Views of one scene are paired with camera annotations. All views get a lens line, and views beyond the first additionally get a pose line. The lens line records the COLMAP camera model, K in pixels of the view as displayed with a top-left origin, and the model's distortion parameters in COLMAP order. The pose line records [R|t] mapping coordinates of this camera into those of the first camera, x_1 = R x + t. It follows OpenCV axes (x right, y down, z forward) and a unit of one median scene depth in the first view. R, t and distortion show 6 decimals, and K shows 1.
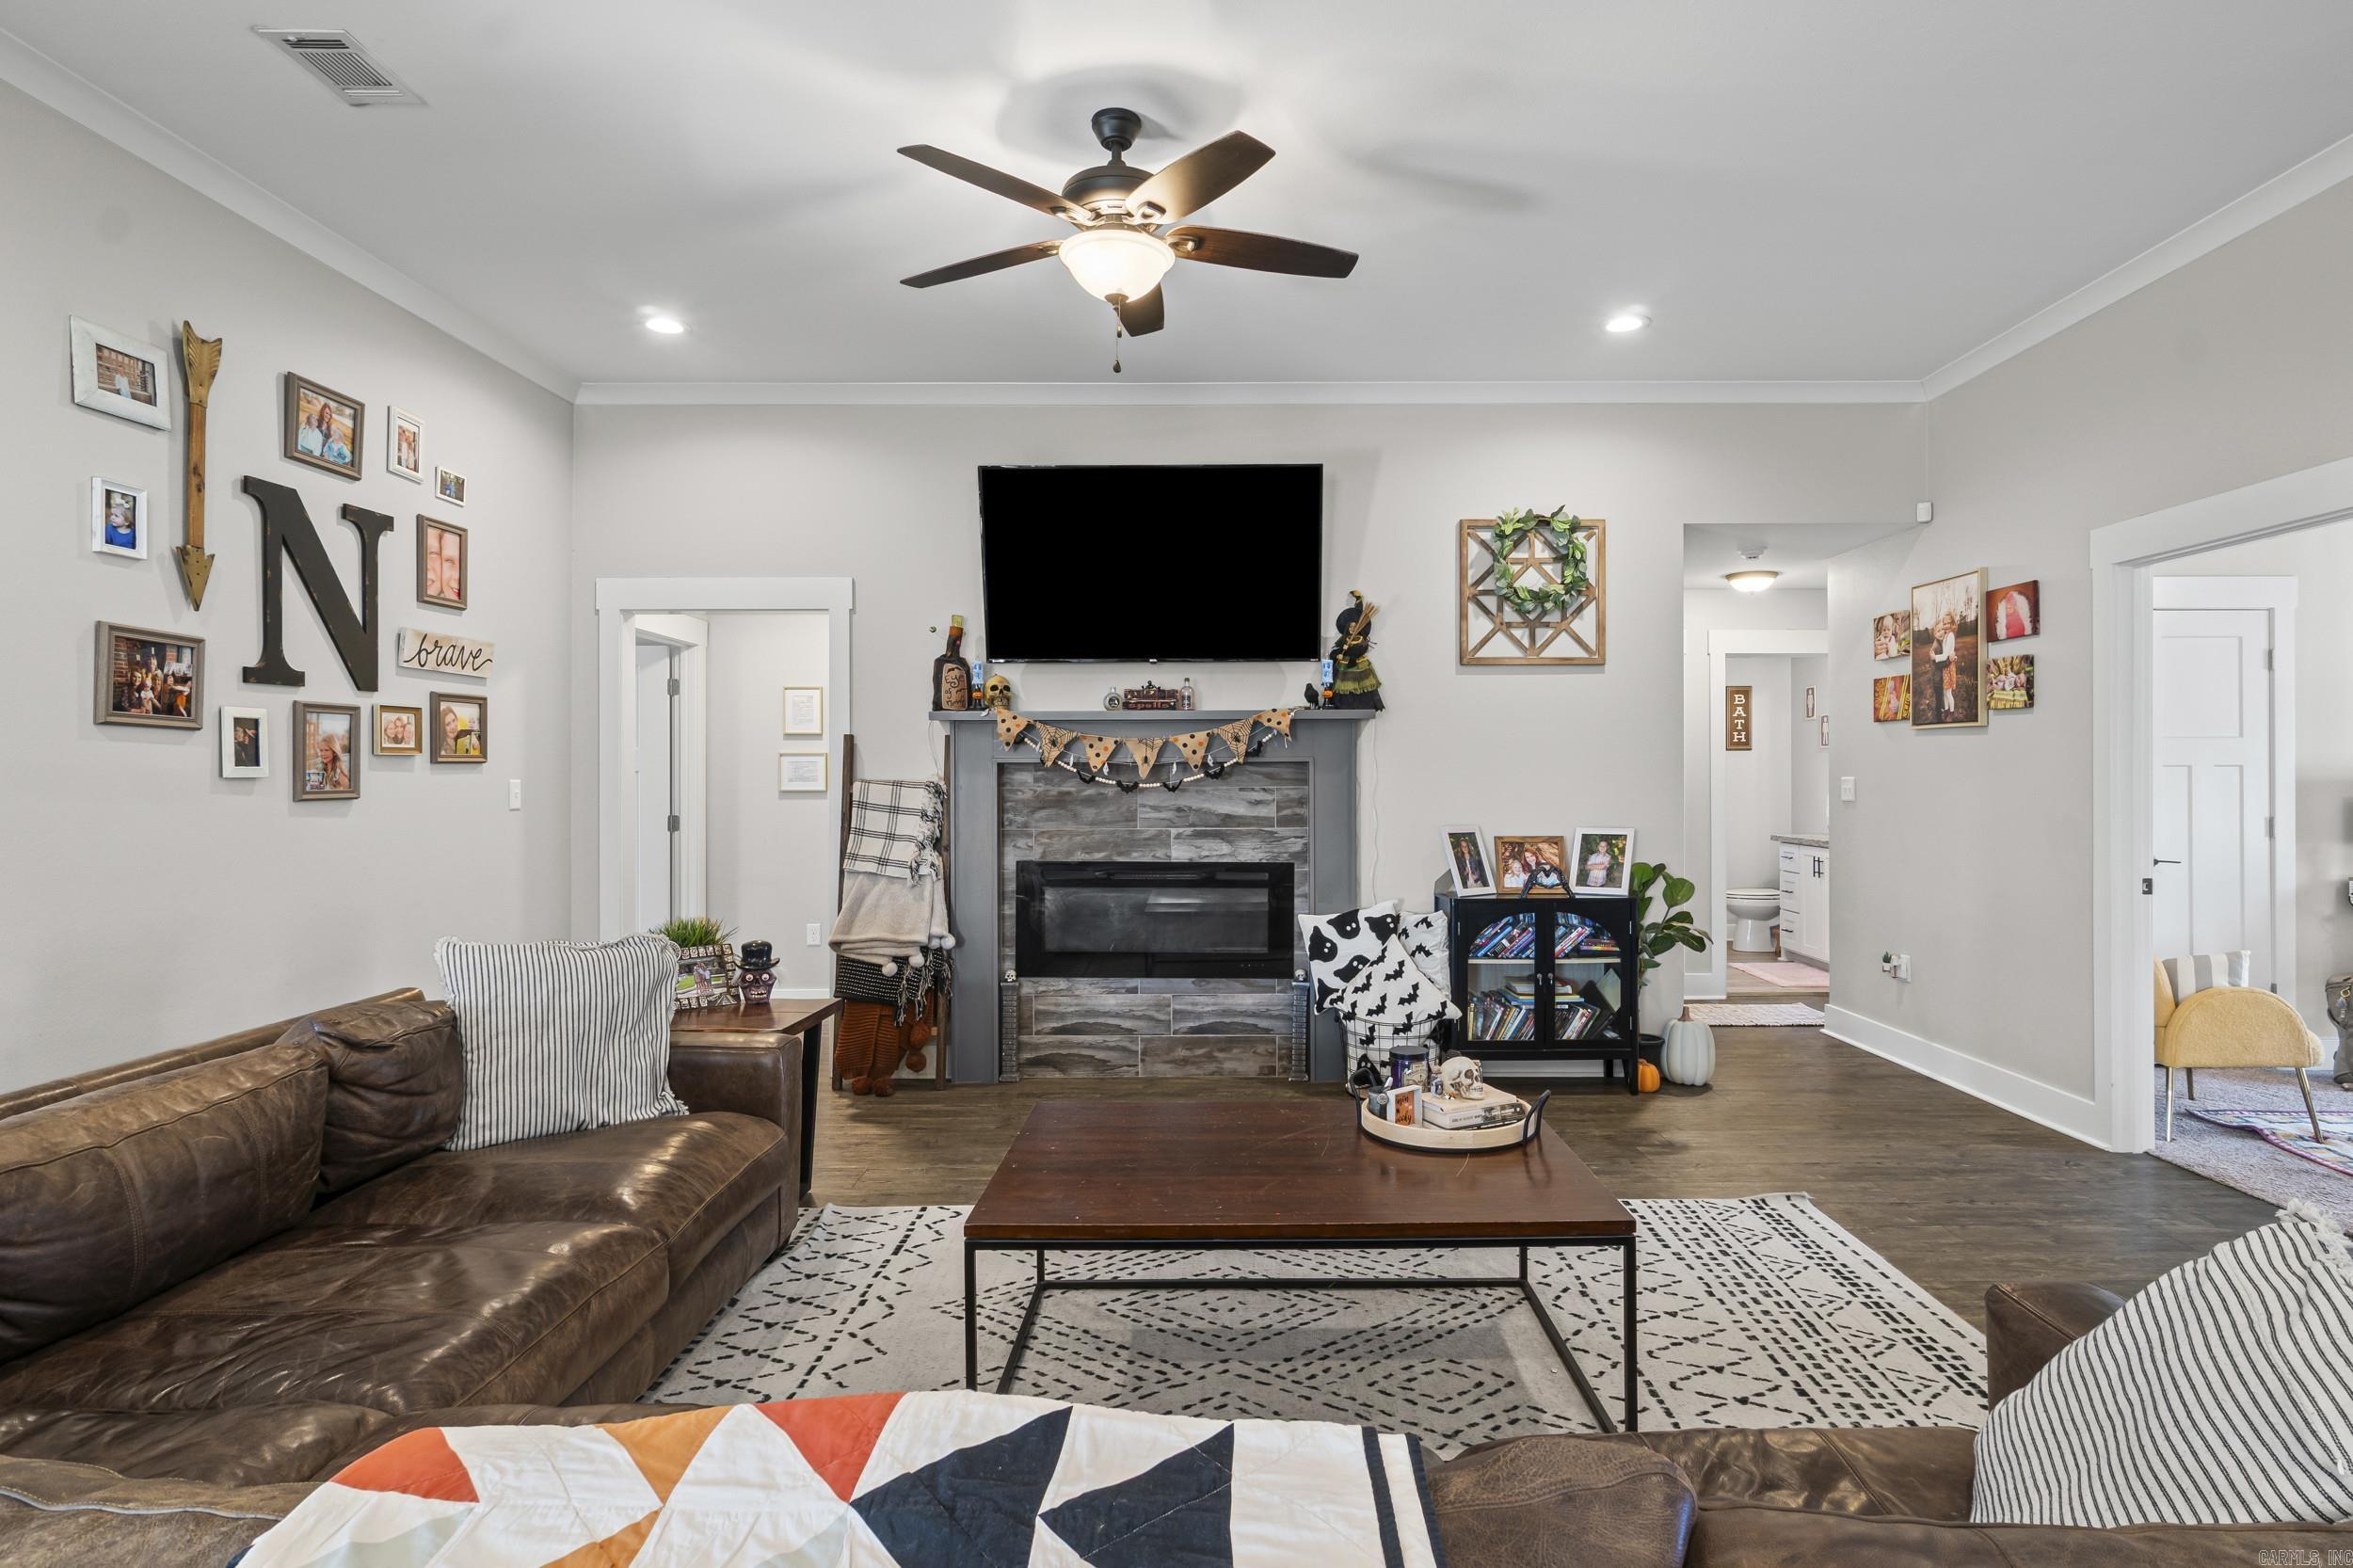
lens RADIAL K [[1236.0, 0, 1196.1], [0, 1236.0, 780.4], [0, 0, 1]] dist [-0.003047, 0.001683]
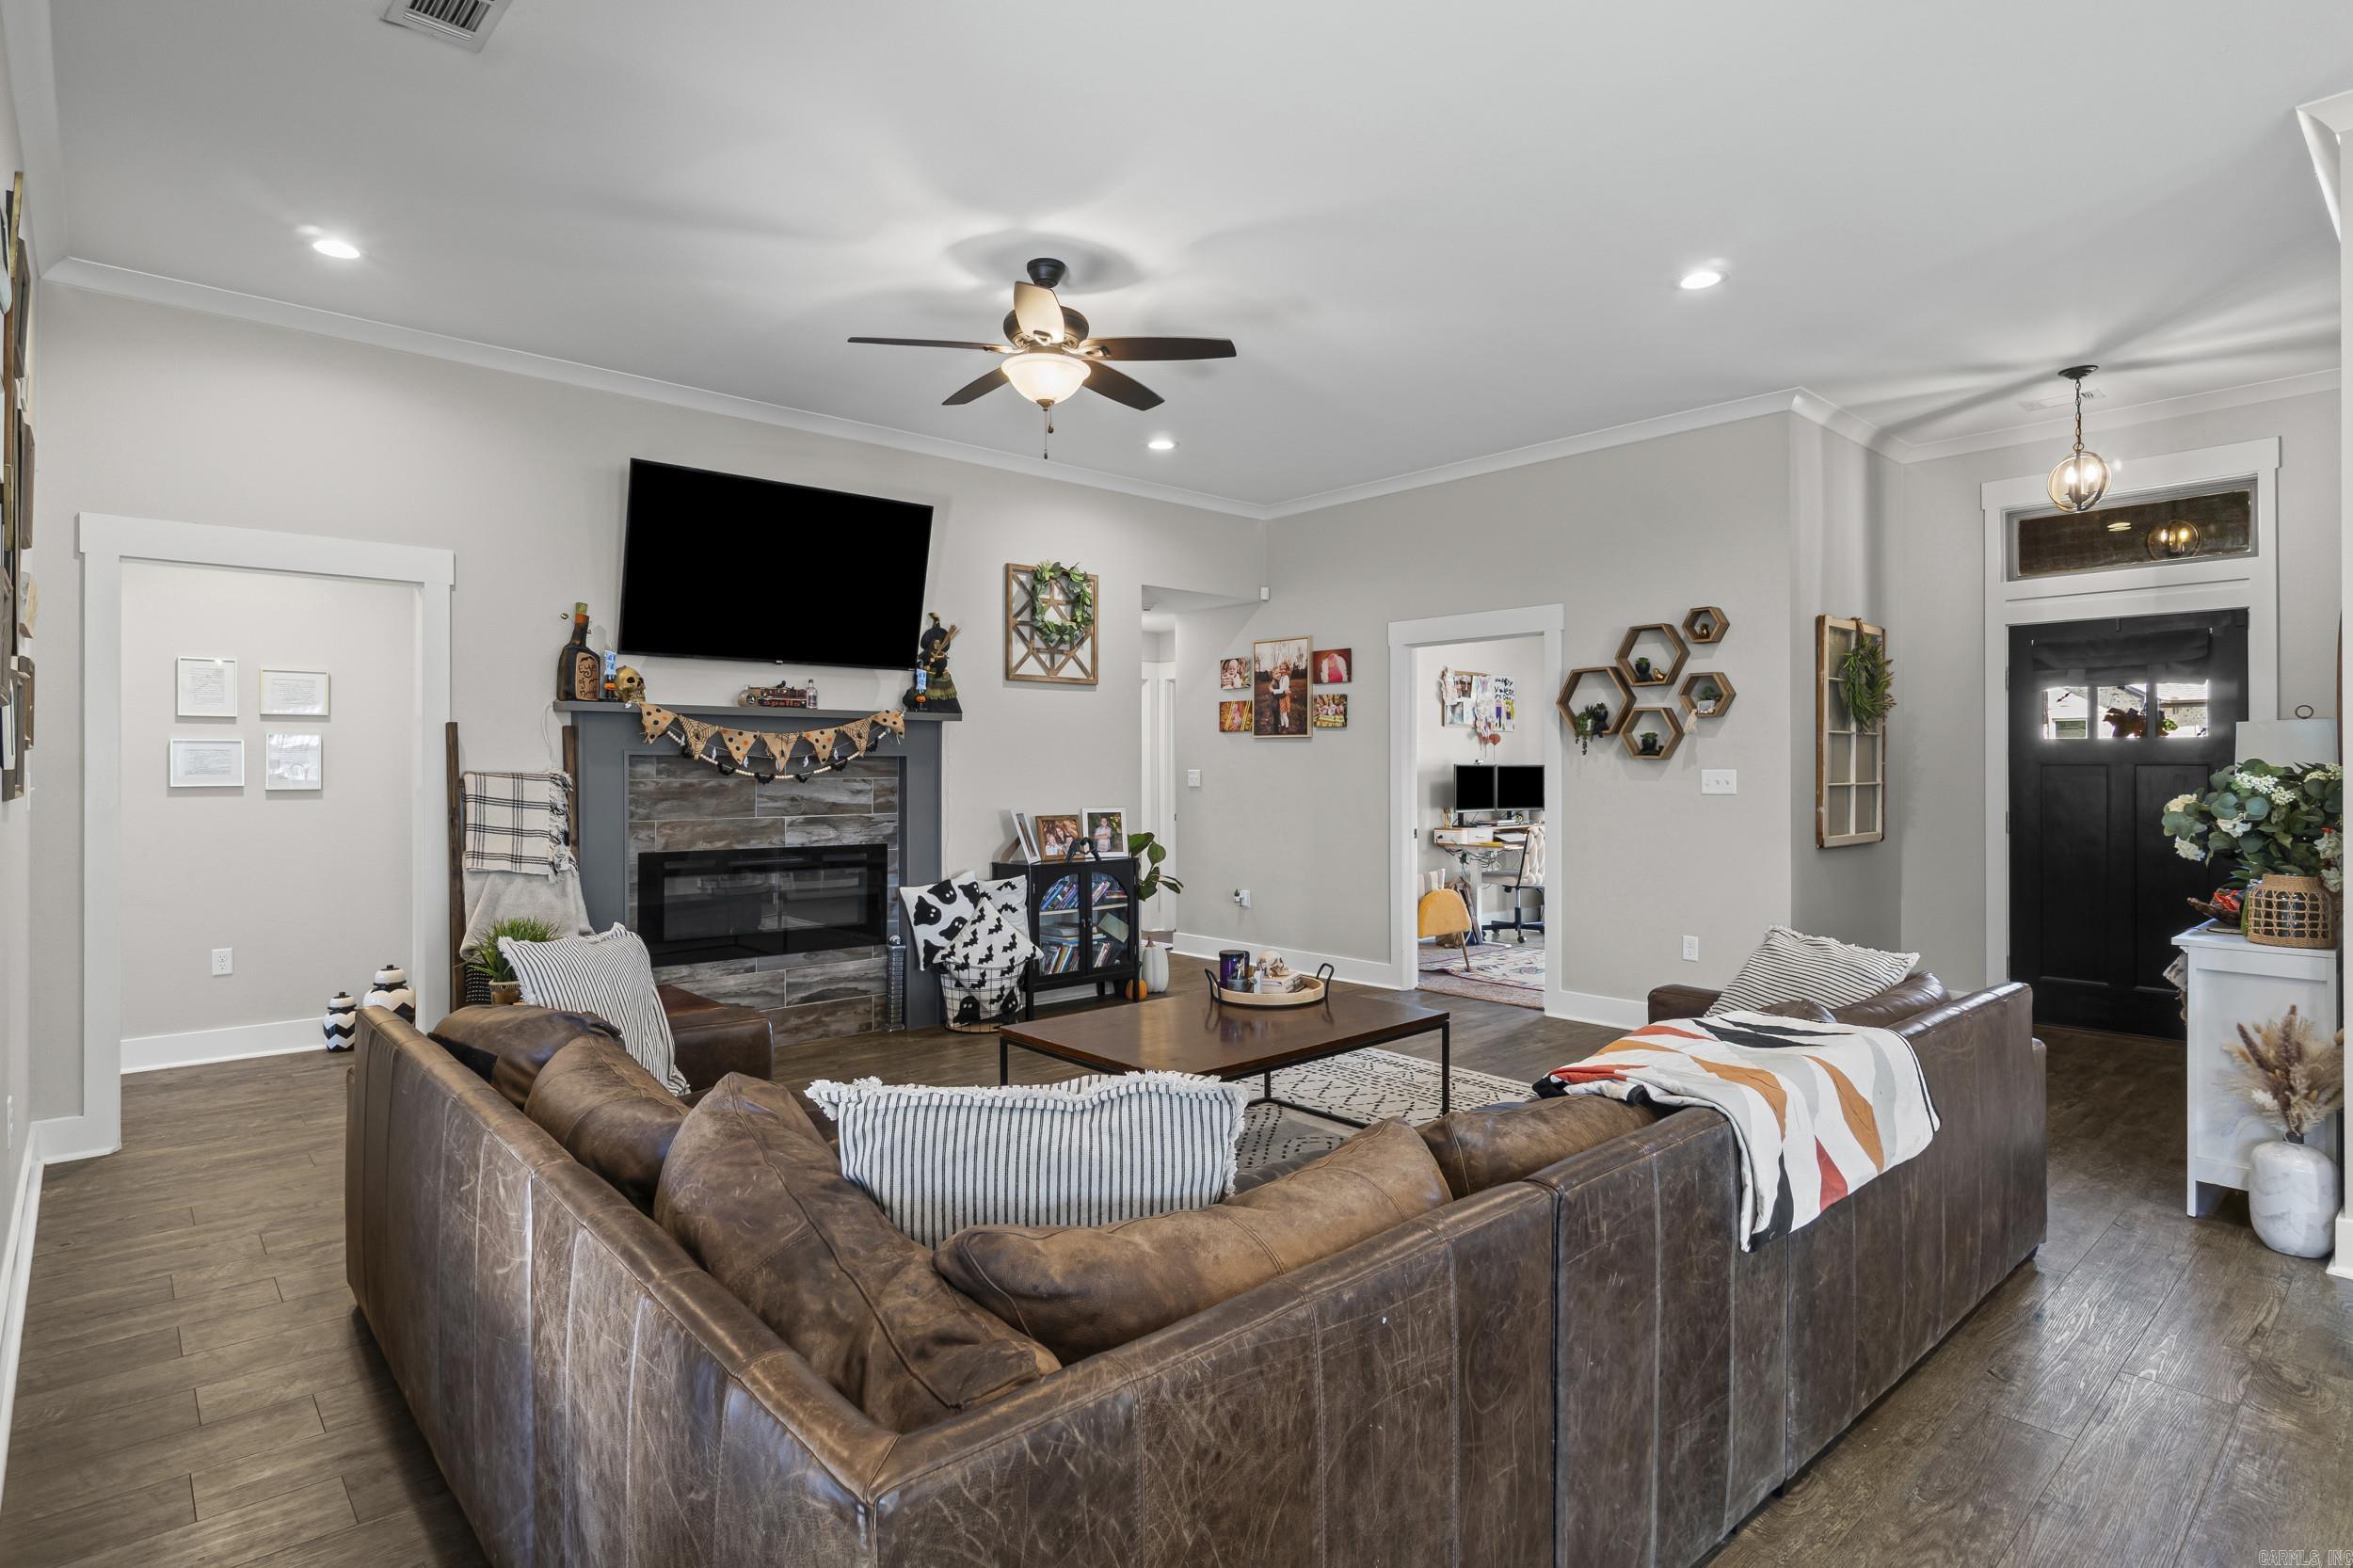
lens RADIAL K [[1236.0, 0, 1159.5], [0, 1236.0, 769.9], [0, 0, 1]] dist [-0.003047, 0.001683]
pose [[0.741170, 0.000355, 0.671317, -0.516779], [0.001674, 0.999996, -0.002377, 0.000765], [-0.671315, 0.002886, 0.741166, -0.027840]]
